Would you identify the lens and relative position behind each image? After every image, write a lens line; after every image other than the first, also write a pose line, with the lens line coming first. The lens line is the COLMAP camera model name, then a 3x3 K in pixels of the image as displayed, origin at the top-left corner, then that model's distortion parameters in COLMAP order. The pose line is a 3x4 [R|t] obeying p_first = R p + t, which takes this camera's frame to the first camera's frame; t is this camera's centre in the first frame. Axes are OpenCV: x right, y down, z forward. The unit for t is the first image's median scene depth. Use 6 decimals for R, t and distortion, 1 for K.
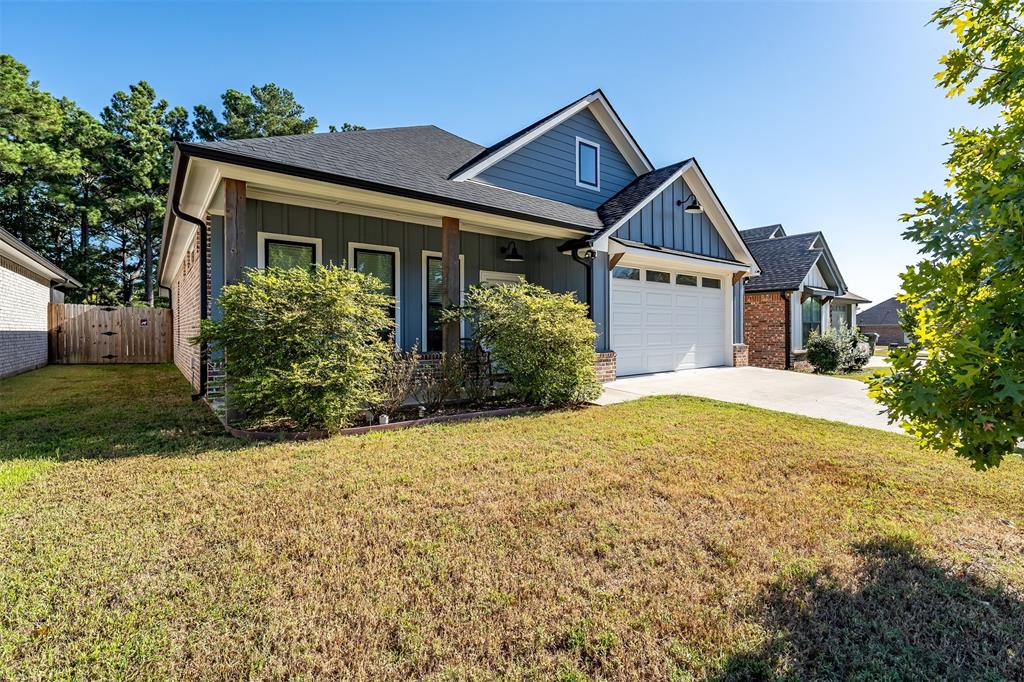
lens RADIAL K [[456.3, 0, 508.4], [0, 456.3, 331.7], [0, 0, 1]] dist [0.003970, -0.000912]
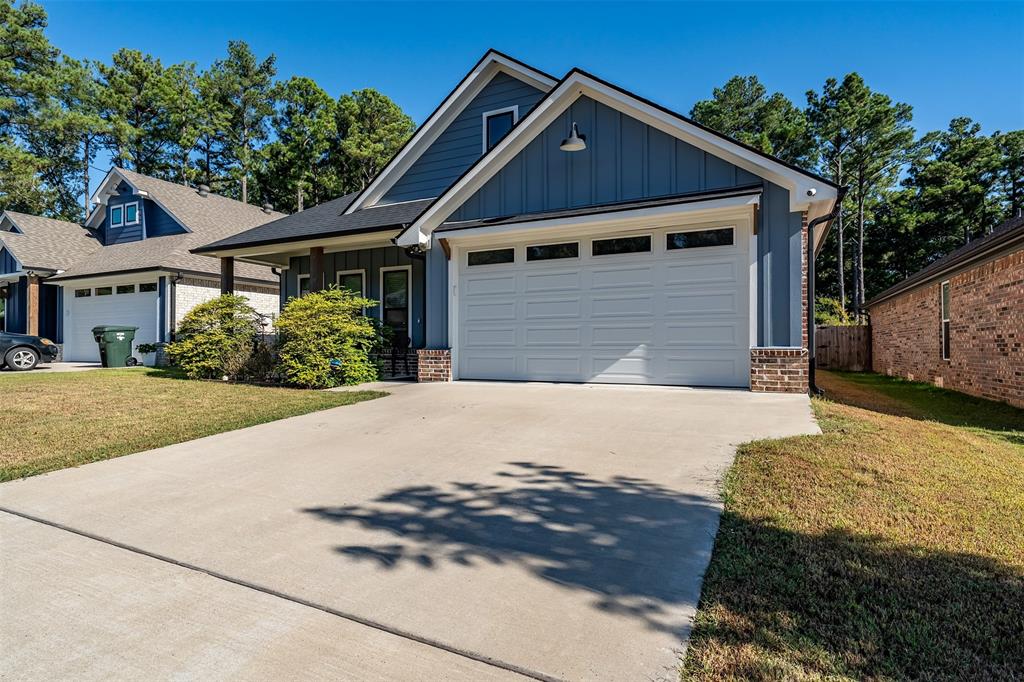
lens RADIAL K [[518.2, 0, 519.3], [0, 518.2, 343.7], [0, 0, 1]] dist [0.005784, 0.000483]
pose [[0.445511, -0.001362, -0.895275, 1.136851], [-0.002499, 0.999993, -0.002764, 0.032366], [0.895273, 0.003468, 0.445504, 0.627749]]
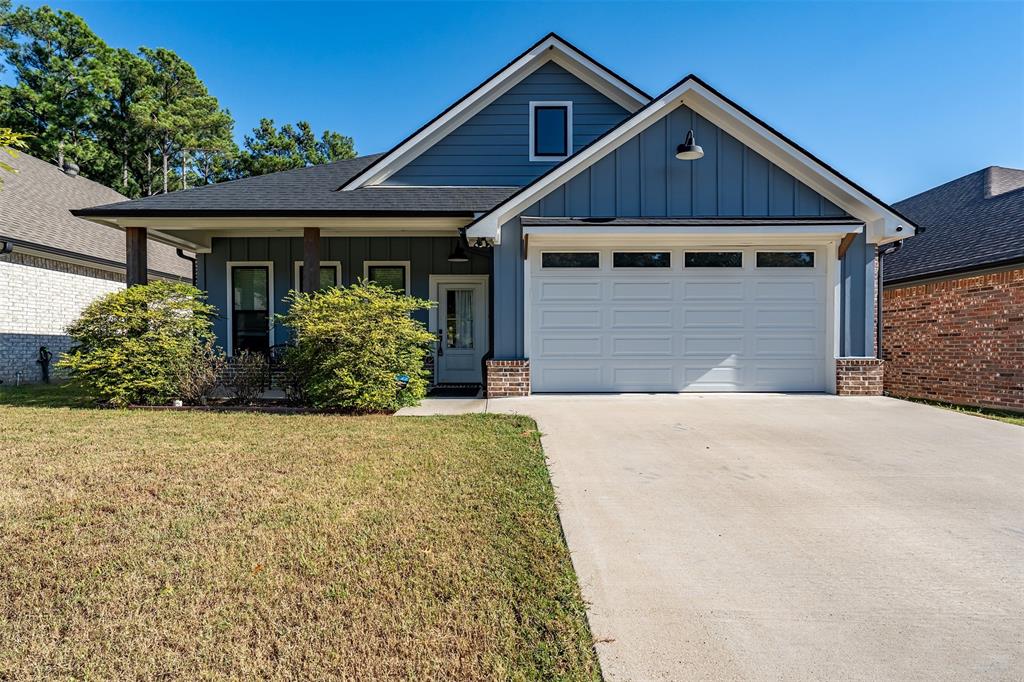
lens RADIAL K [[456.3, 0, 510.2], [0, 456.3, 357.0], [0, 0, 1]] dist [0.003970, -0.000912]
pose [[0.789480, 0.013279, -0.613632, 0.657155], [-0.003521, 0.999847, 0.017107, 0.022930], [0.613766, -0.011345, 0.789406, 0.326350]]
